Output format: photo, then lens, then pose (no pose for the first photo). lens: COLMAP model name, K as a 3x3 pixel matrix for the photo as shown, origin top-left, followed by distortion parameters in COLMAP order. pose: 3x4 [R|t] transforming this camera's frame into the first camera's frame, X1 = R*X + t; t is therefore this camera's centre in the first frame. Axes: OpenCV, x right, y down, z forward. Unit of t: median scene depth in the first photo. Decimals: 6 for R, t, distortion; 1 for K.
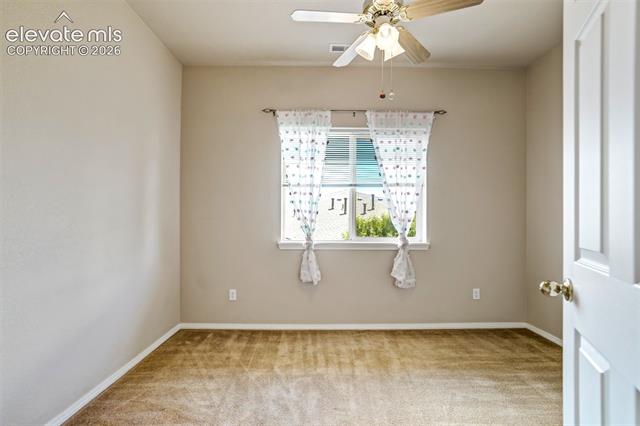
lens RADIAL K [[299.8, 0, 323.0], [0, 299.8, 224.5], [0, 0, 1]] dist [-0.032822, 0.016853]
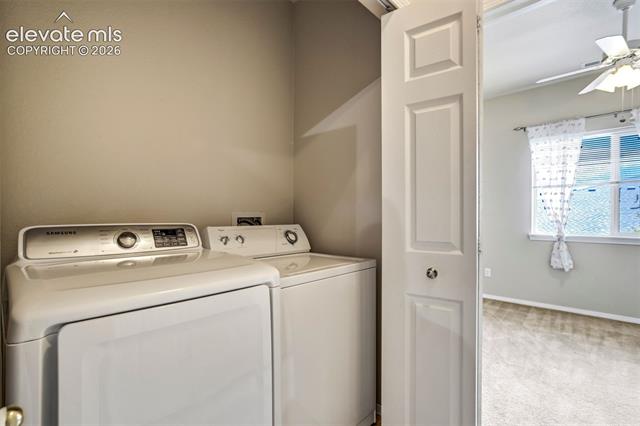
lens RADIAL K [[299.8, 0, 317.4], [0, 299.8, 215.7], [0, 0, 1]] dist [-0.032822, 0.016853]
pose [[0.709281, -0.000633, -0.704926, 0.095566], [-0.009426, 0.999902, -0.010383, 0.005214], [0.704863, 0.014009, 0.709205, -0.495443]]
